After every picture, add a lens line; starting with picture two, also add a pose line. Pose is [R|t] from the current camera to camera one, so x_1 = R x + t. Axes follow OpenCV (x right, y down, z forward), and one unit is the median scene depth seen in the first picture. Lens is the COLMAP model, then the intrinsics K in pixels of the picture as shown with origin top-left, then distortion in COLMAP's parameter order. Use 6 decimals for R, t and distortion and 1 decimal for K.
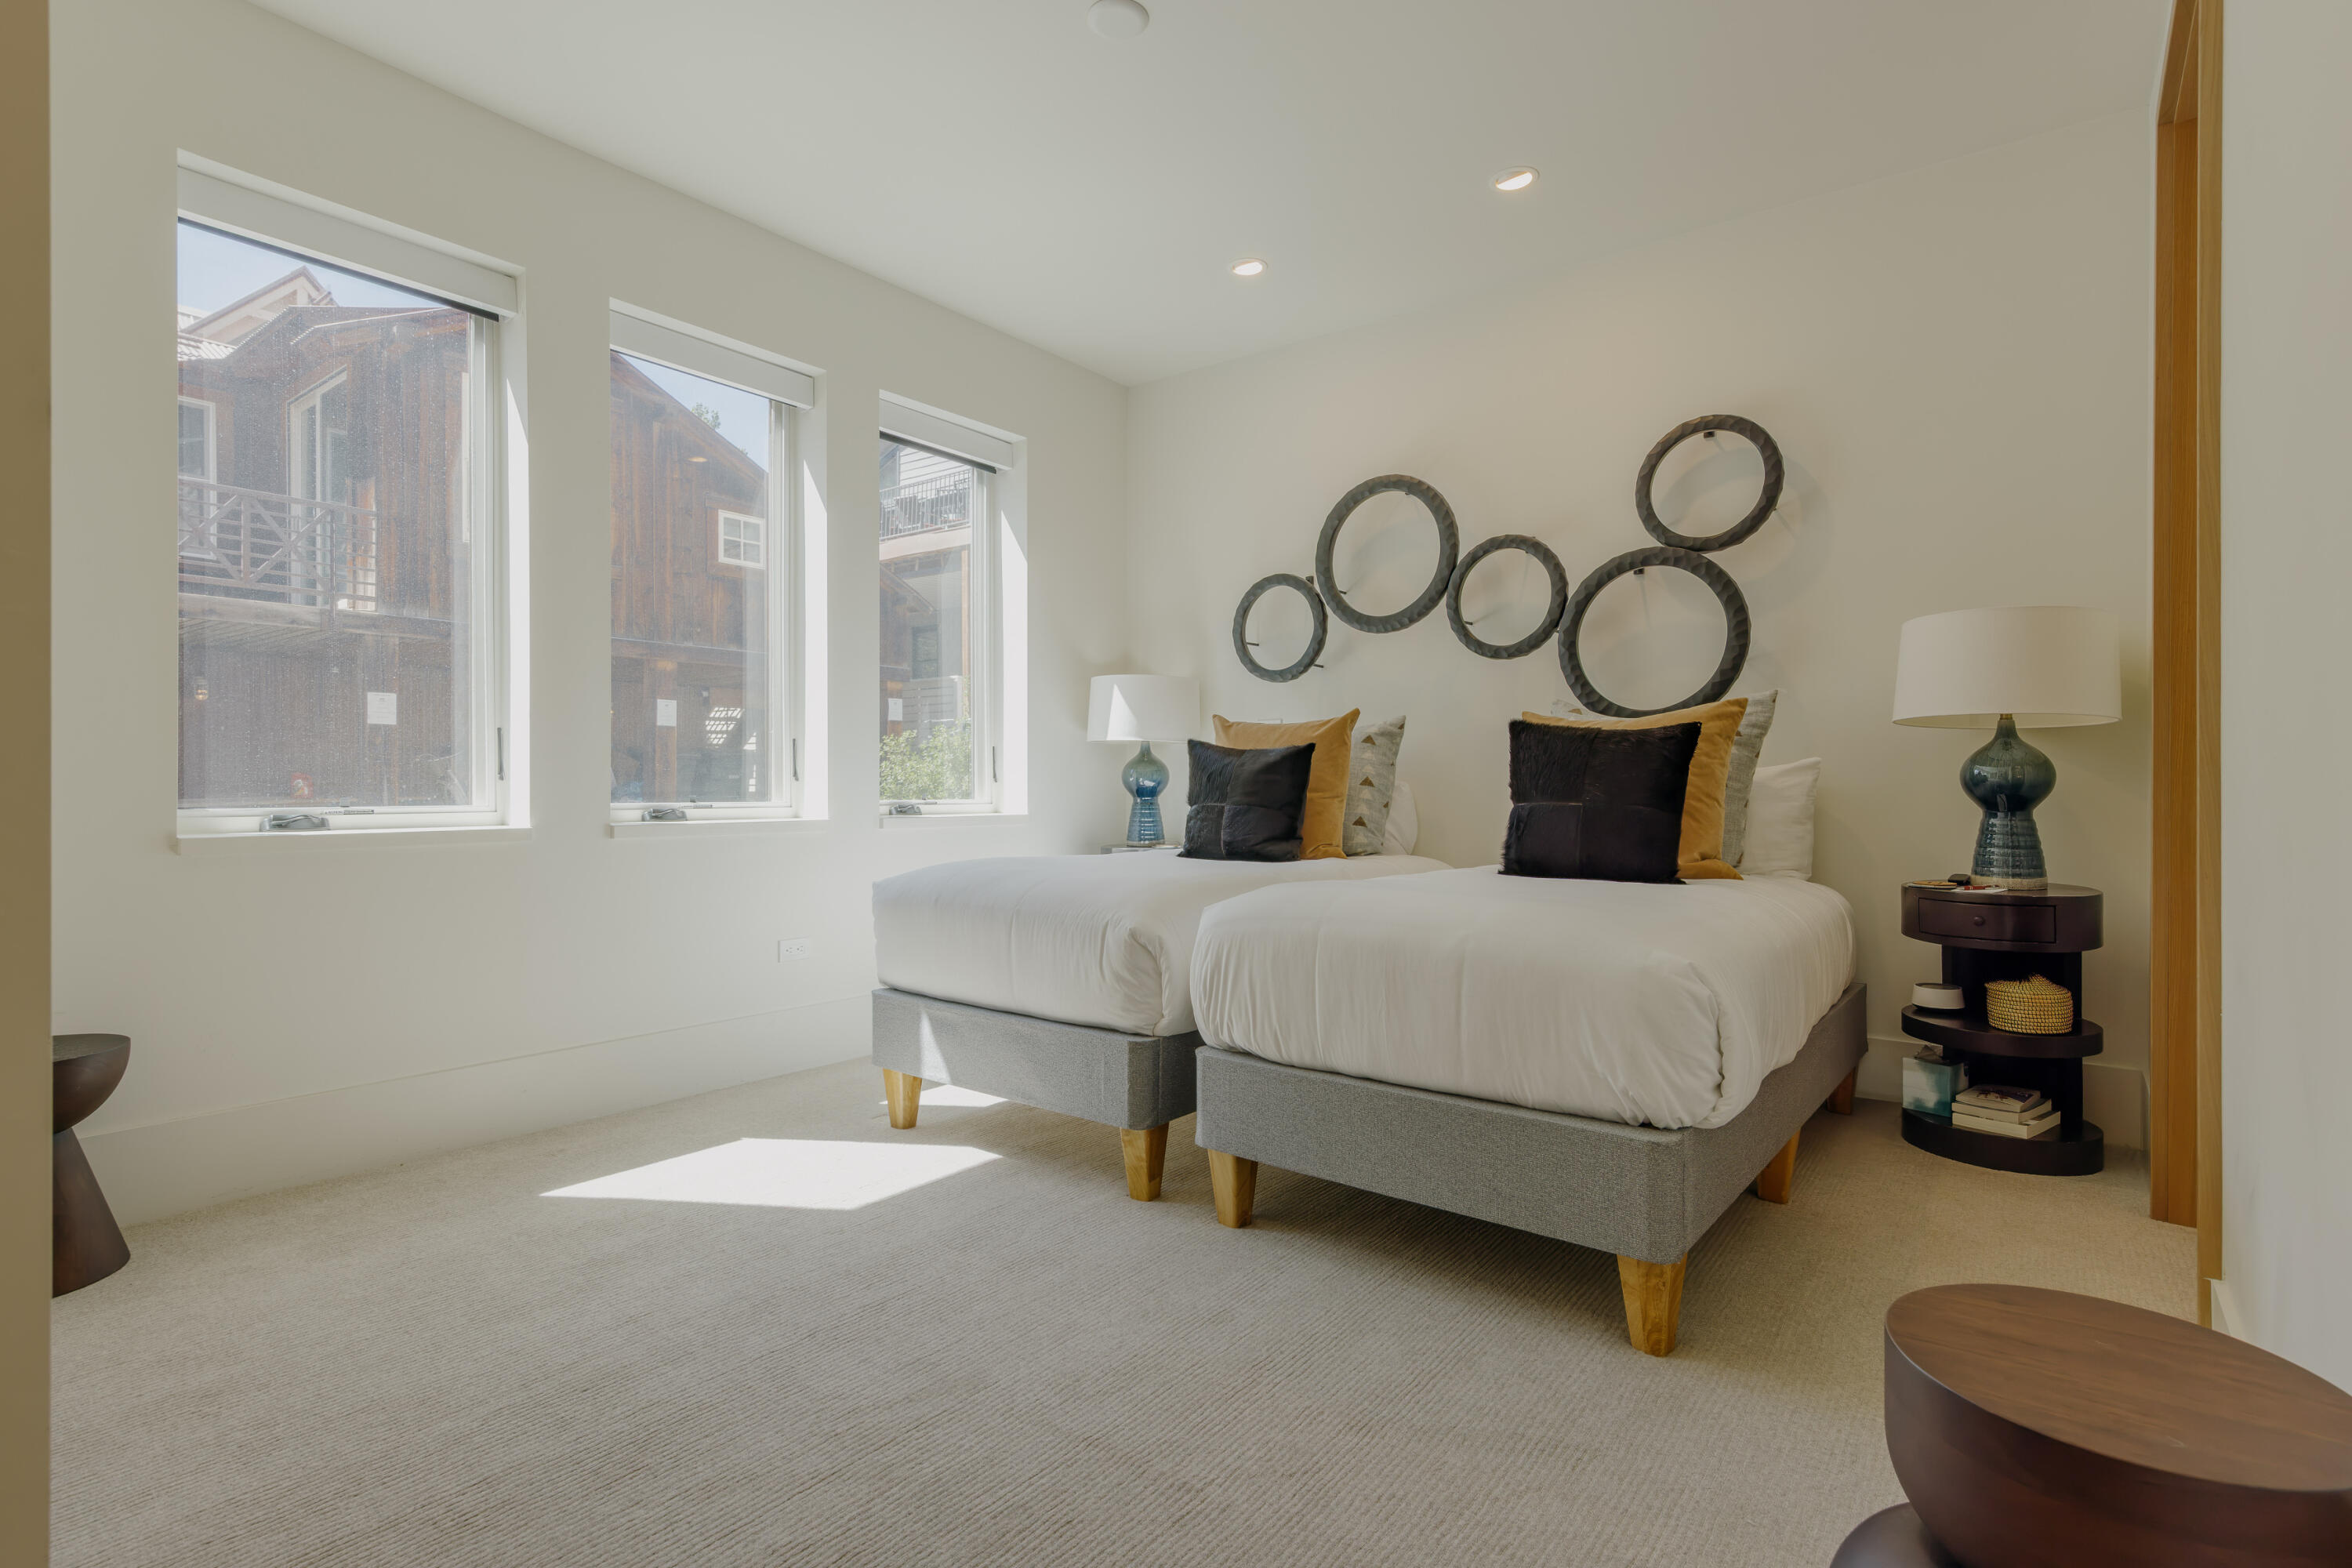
lens RADIAL K [[1171.3, 0, 1177.1], [0, 1171.3, 785.9], [0, 0, 1]] dist [0.005049, -0.000008]
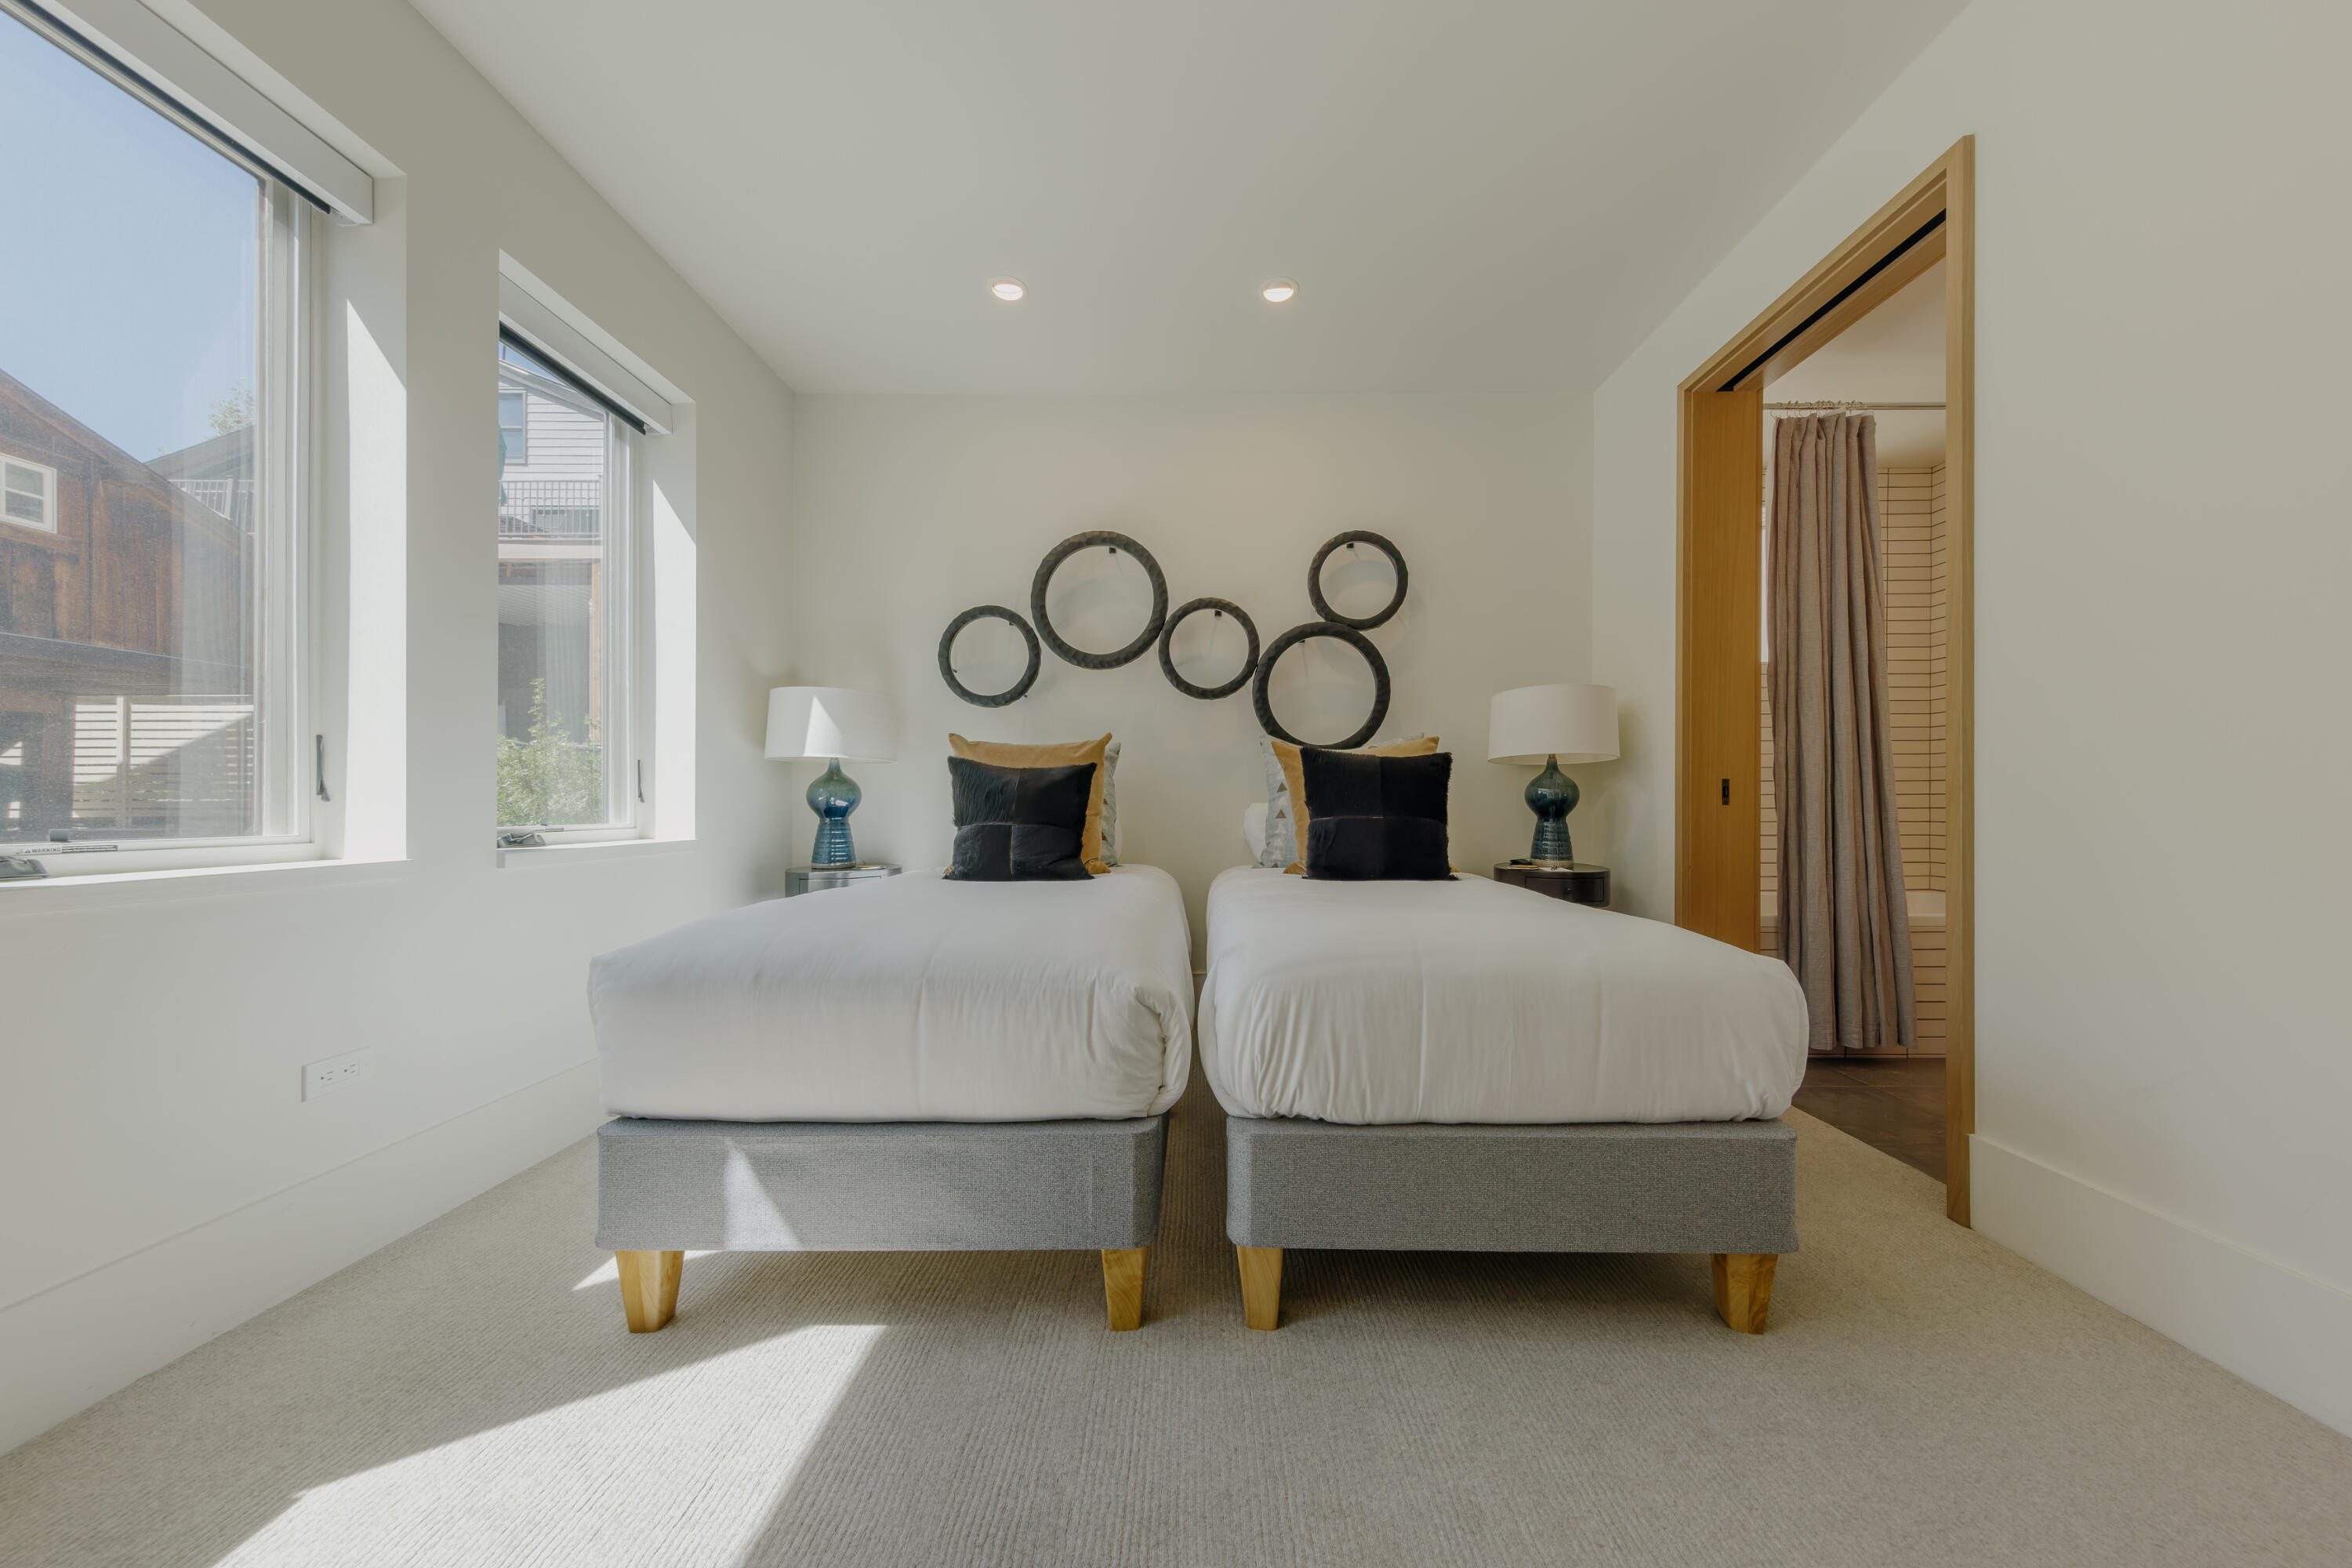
lens RADIAL K [[743.8, 0, 1177.2], [0, 743.8, 796.8], [0, 0, 1]] dist [0.006483, -0.000216]
pose [[0.783029, 0.000559, 0.621985, -0.243977], [0.006285, 0.999941, -0.008812, -0.000209], [-0.621954, 0.010809, 0.782979, 0.446893]]
